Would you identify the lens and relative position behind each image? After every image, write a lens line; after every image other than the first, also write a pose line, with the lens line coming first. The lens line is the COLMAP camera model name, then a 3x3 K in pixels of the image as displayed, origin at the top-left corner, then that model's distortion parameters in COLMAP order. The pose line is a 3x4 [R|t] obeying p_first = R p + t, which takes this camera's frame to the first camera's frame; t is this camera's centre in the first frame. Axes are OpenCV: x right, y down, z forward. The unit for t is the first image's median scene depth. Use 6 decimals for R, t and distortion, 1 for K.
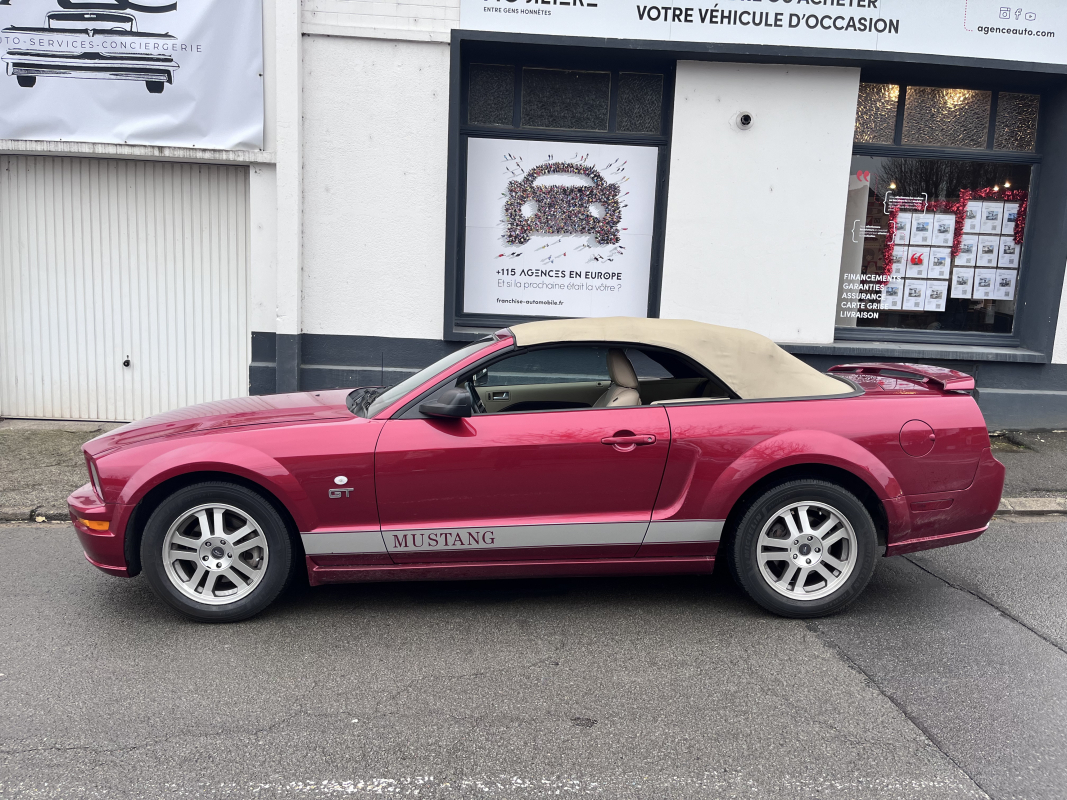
lens RADIAL K [[810.9, 0, 537.8], [0, 810.9, 407.9], [0, 0, 1]] dist [0.064363, -0.088059]
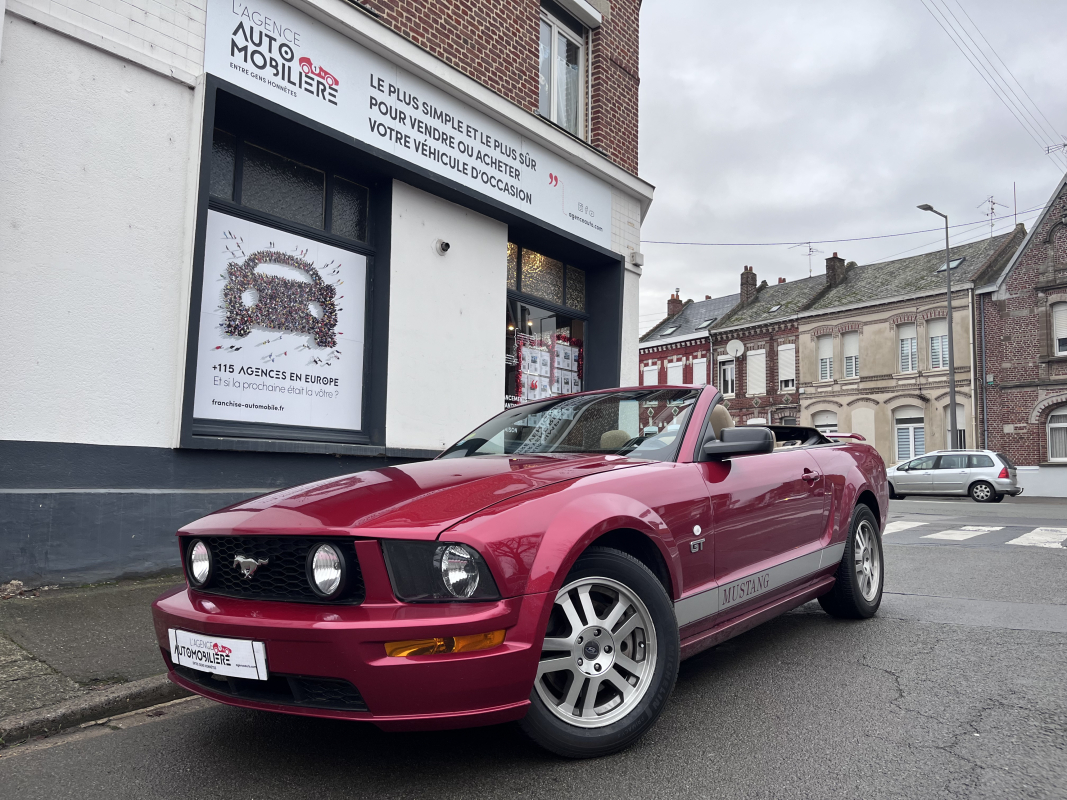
lens RADIAL K [[810.9, 0, 540.2], [0, 810.9, 407.4], [0, 0, 1]] dist [0.064363, -0.088059]
pose [[0.634161, 0.037310, 0.772300, -0.470364], [0.123387, 0.981152, -0.148716, 0.031742], [-0.763292, 0.189602, 0.617605, 0.263615]]
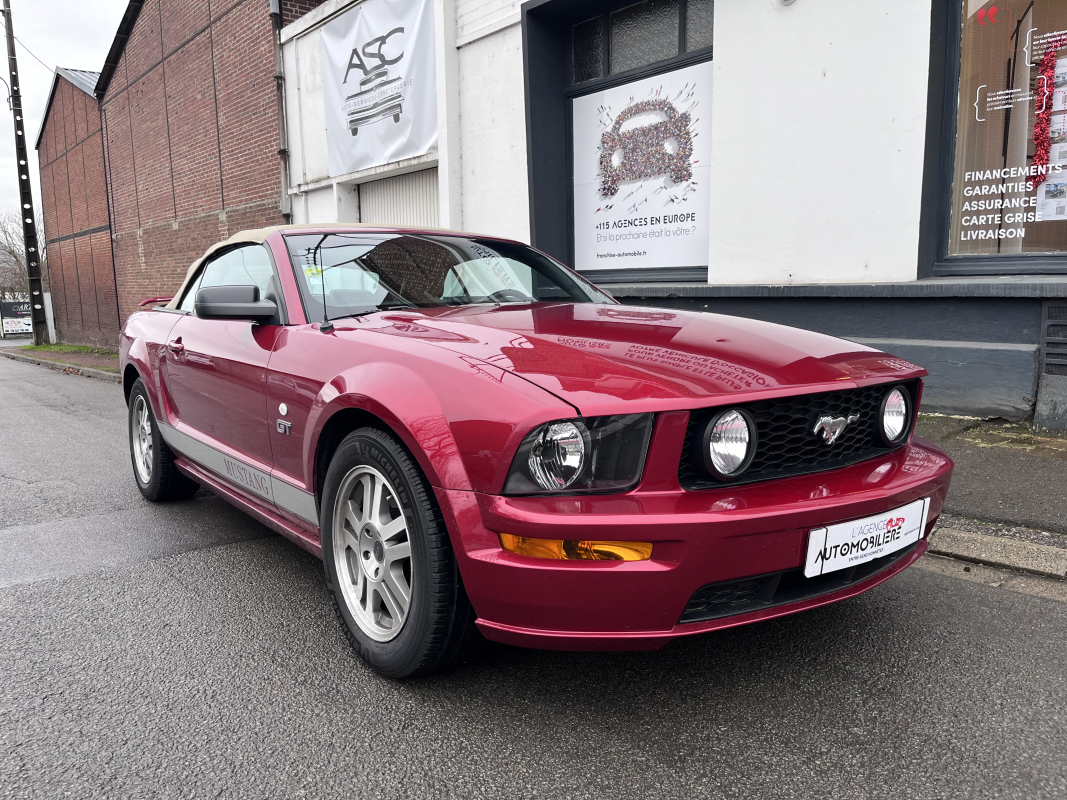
lens RADIAL K [[810.9, 0, 529.2], [0, 810.9, 402.8], [0, 0, 1]] dist [0.064363, -0.088059]
pose [[0.592646, 0.067222, -0.802653, 0.722356], [-0.073168, 0.996884, 0.029464, 0.024630], [0.802133, 0.041267, 0.595718, 0.349488]]
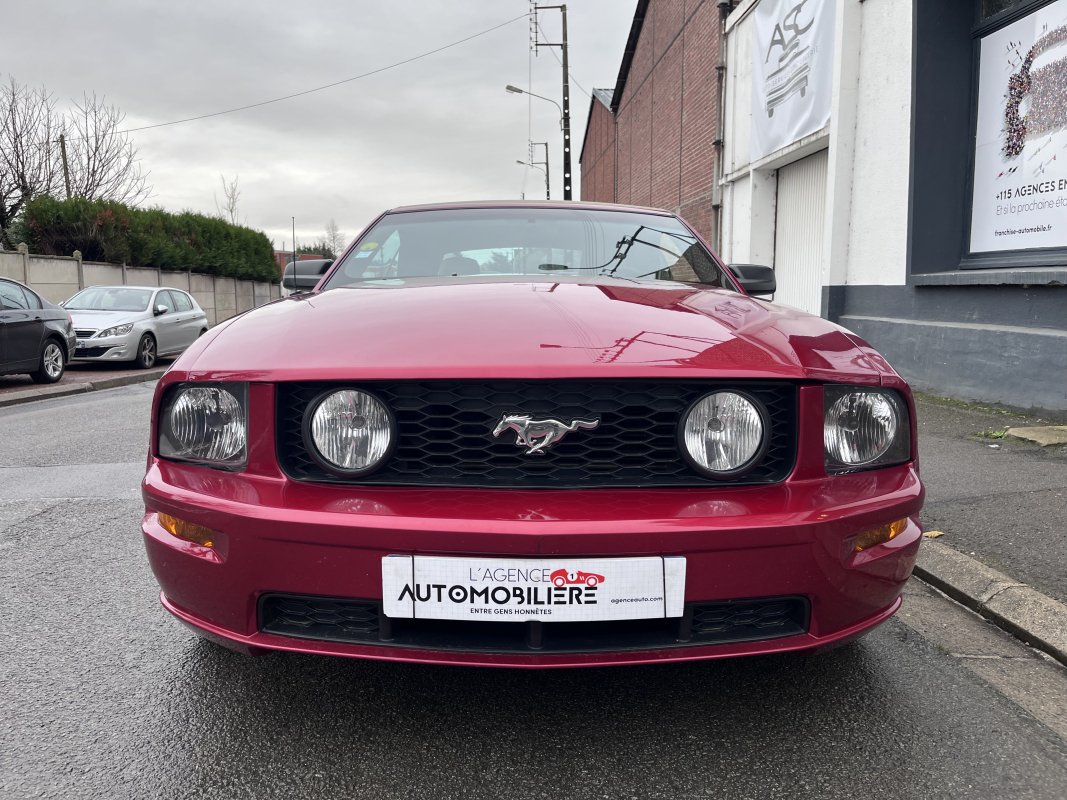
lens RADIAL K [[810.9, 0, 540.3], [0, 810.9, 408.6], [0, 0, 1]] dist [0.064363, -0.088059]
pose [[0.010992, 0.106594, -0.994242, 0.756319], [-0.130384, 0.985966, 0.104265, 0.008383], [0.991403, 0.128488, 0.024736, 0.574919]]
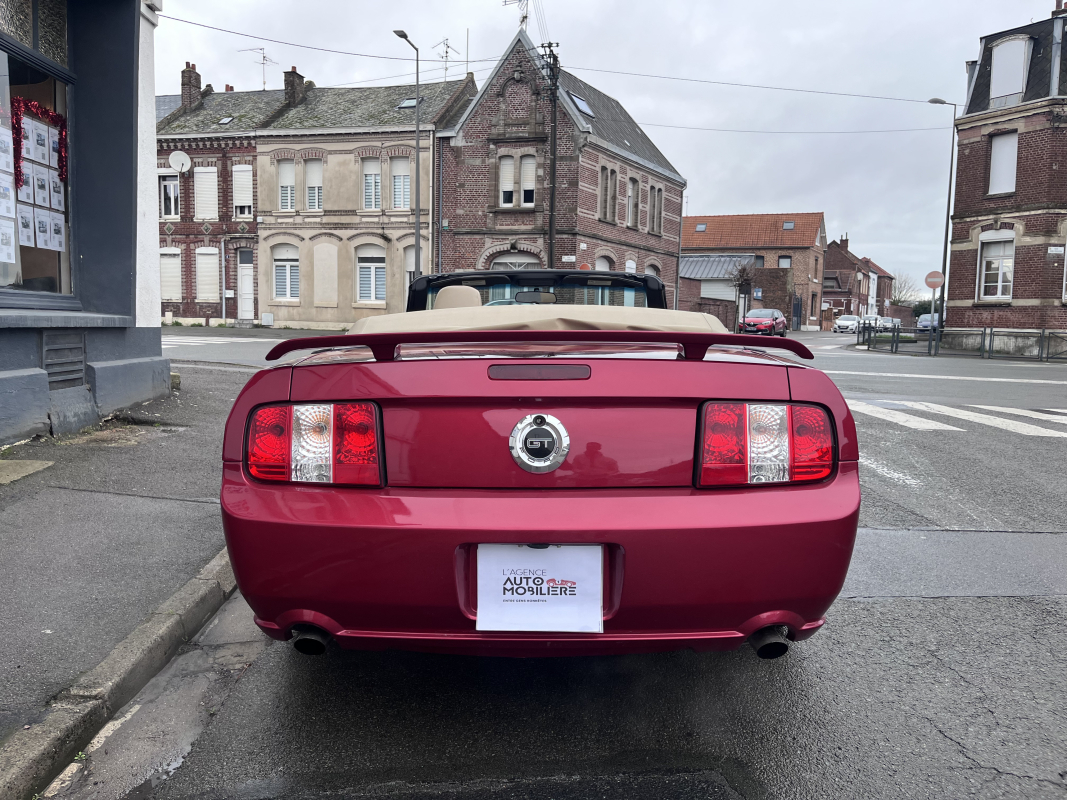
lens RADIAL K [[810.9, 0, 527.6], [0, 810.9, 395.9], [0, 0, 1]] dist [0.064363, -0.088059]
pose [[0.017743, -0.131945, 0.991098, -0.235573], [0.122830, 0.984034, 0.128805, -0.042620], [-0.992269, 0.119451, 0.033666, 0.564698]]
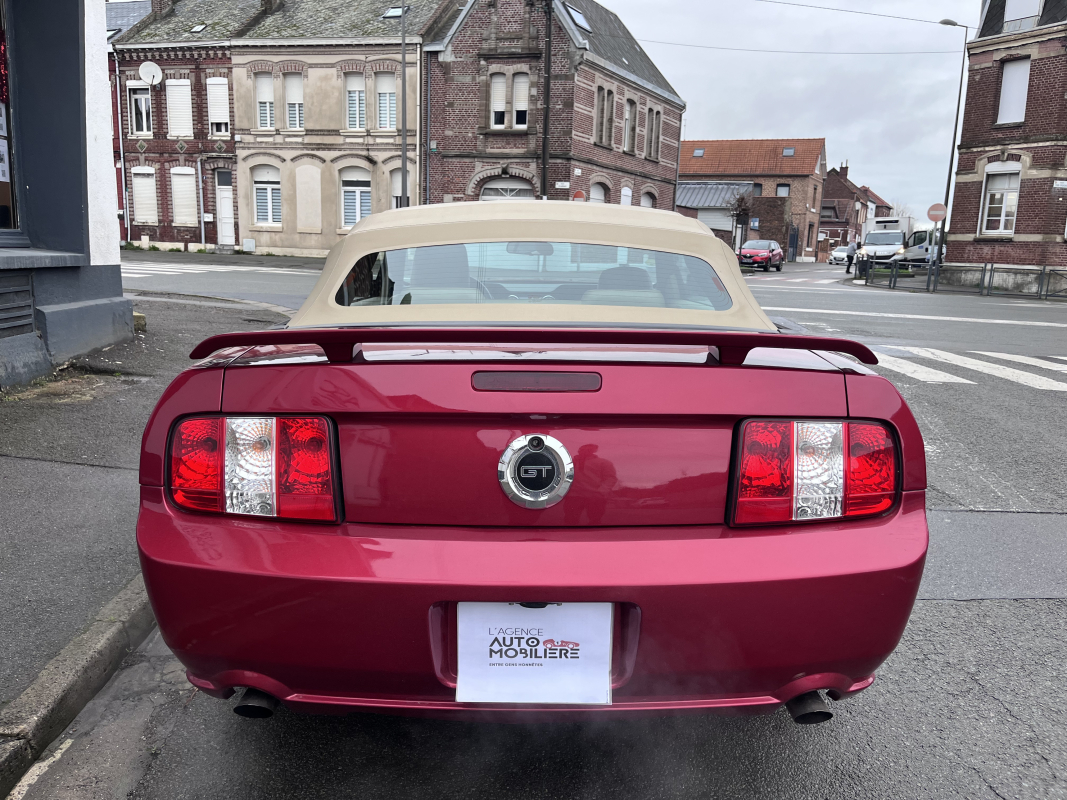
lens RADIAL K [[810.9, 0, 536.3], [0, 810.9, 411.7], [0, 0, 1]] dist [0.064363, -0.088059]
pose [[-0.002615, -0.237404, 0.971408, -0.179413], [0.110190, 0.965427, 0.236239, -0.057232], [-0.993907, 0.107657, 0.023635, 0.564810]]
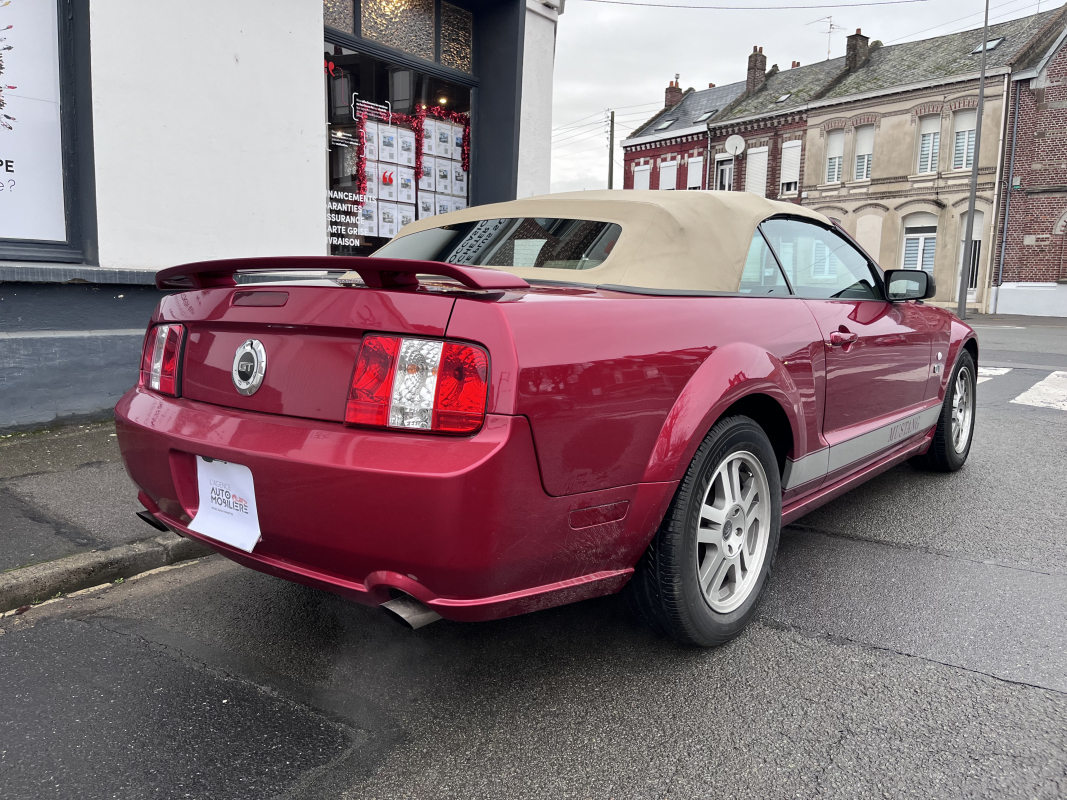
lens RADIAL K [[810.9, 0, 532.5], [0, 810.9, 402.6], [0, 0, 1]] dist [0.064363, -0.088059]
pose [[0.645726, -0.131534, 0.752154, -0.128429], [0.111852, 0.990719, 0.077228, 0.006097], [-0.755332, 0.034262, 0.654446, 0.328428]]
